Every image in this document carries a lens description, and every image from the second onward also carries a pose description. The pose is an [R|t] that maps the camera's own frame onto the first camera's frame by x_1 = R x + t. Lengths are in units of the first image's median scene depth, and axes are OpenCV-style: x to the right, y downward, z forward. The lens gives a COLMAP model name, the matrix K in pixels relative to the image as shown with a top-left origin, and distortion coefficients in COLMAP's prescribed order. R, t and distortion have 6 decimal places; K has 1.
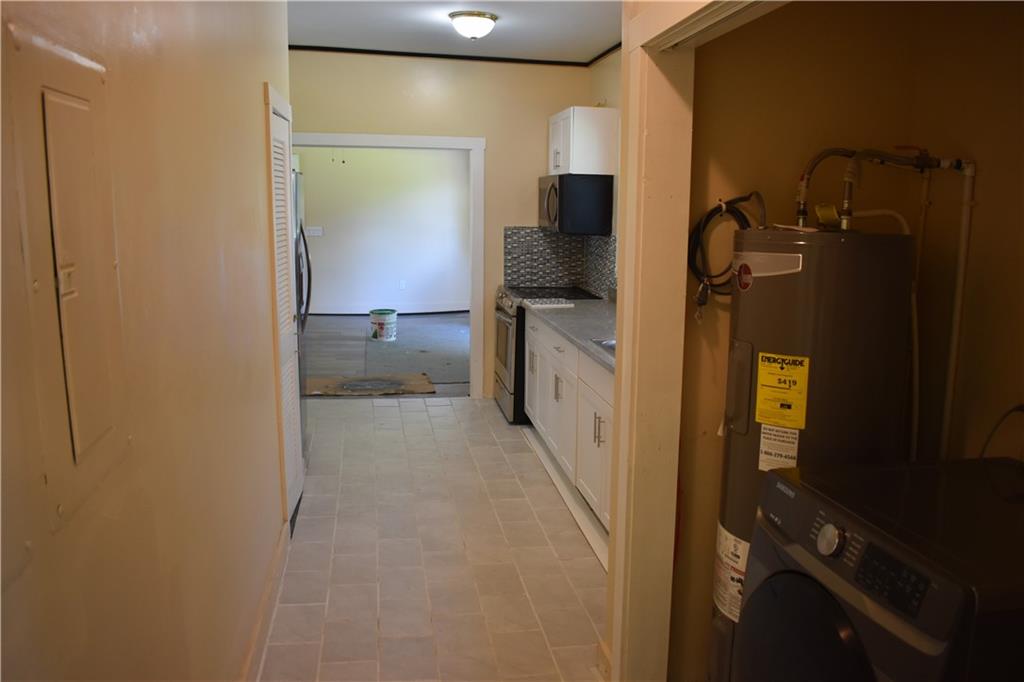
lens RADIAL K [[796.5, 0, 512.0], [0, 796.5, 341.0], [0, 0, 1]] dist [-0.095341, 0.011108]
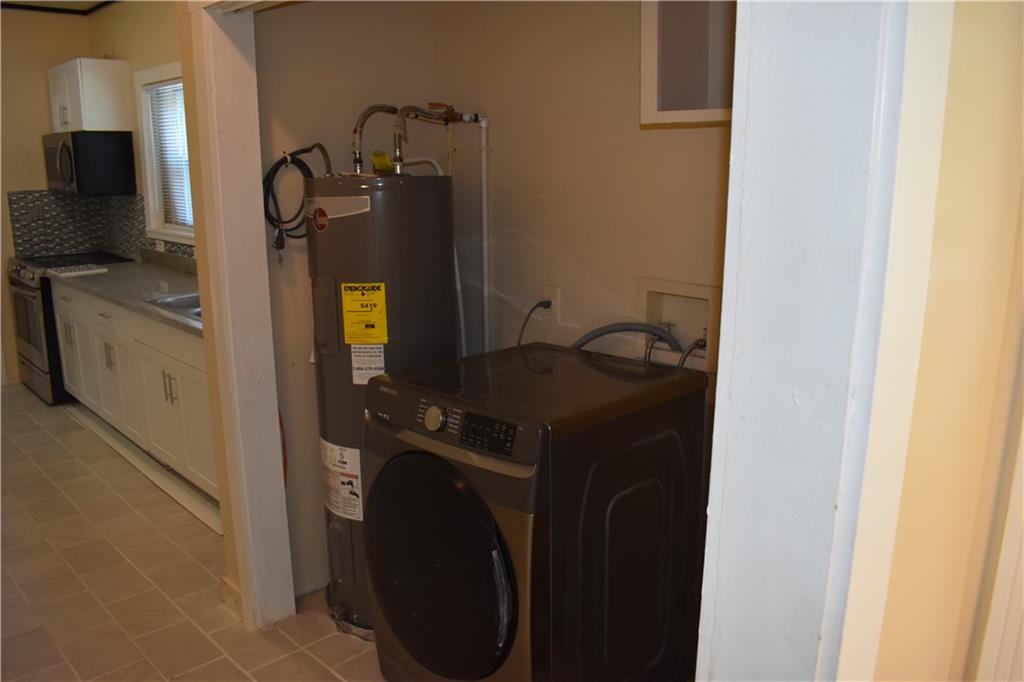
lens RADIAL K [[796.5, 0, 512.0], [0, 796.5, 341.0], [0, 0, 1]] dist [-0.095341, 0.011108]
pose [[0.817767, -0.139726, 0.558332, -0.133003], [0.107571, 0.990095, 0.090223, 0.018560], [-0.565408, -0.013721, 0.824697, -0.093568]]
